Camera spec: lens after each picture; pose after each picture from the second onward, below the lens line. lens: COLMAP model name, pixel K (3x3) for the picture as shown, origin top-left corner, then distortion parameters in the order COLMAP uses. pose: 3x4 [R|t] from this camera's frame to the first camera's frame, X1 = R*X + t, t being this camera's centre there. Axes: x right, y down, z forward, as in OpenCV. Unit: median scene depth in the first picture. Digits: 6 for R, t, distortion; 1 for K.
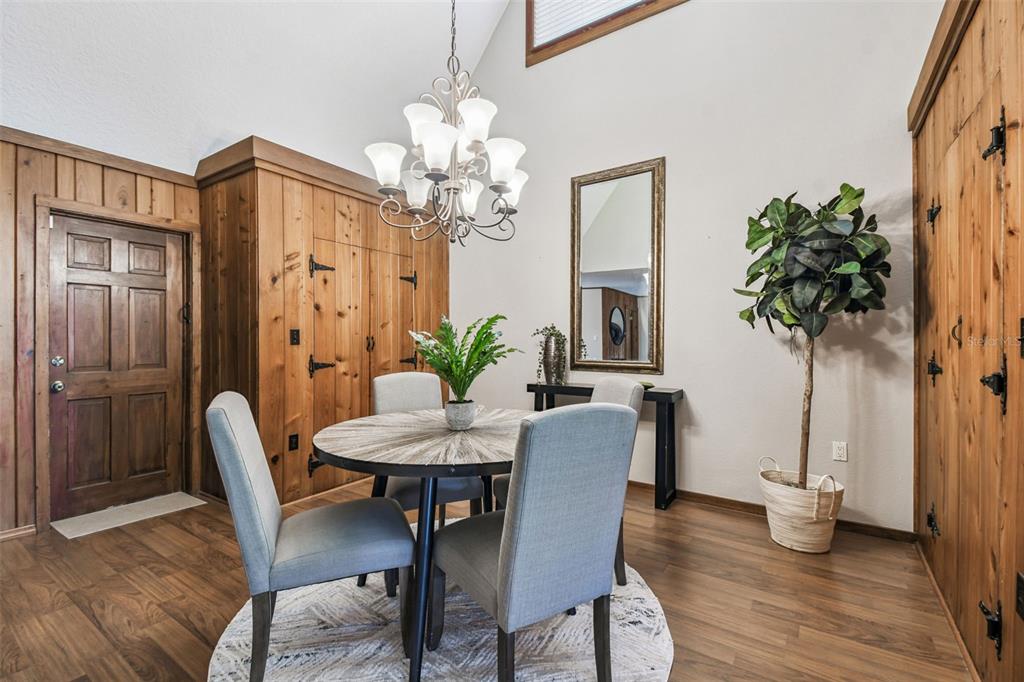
lens RADIAL K [[455.3, 0, 512.4], [0, 455.3, 341.6], [0, 0, 1]] dist [-0.000996, -0.000063]
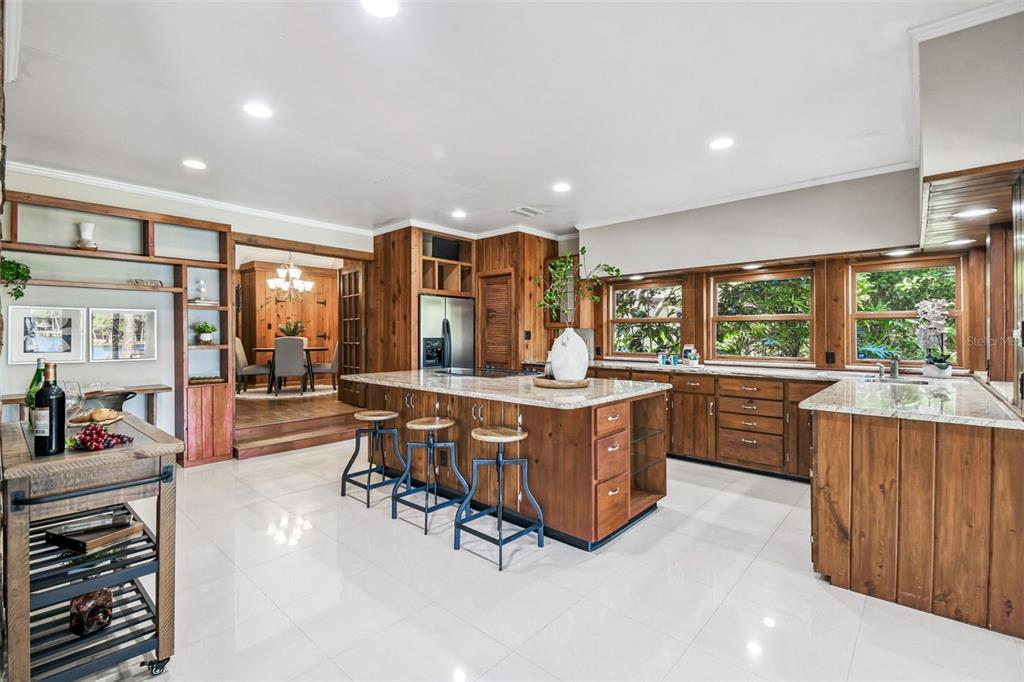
lens RADIAL K [[455.3, 0, 513.2], [0, 455.3, 338.3], [0, 0, 1]] dist [-0.000996, -0.000063]
pose [[0.989766, -0.000862, -0.142695, 1.445148], [0.001347, 0.999994, 0.003300, 0.058215], [0.142691, -0.003459, 0.989761, -1.615443]]
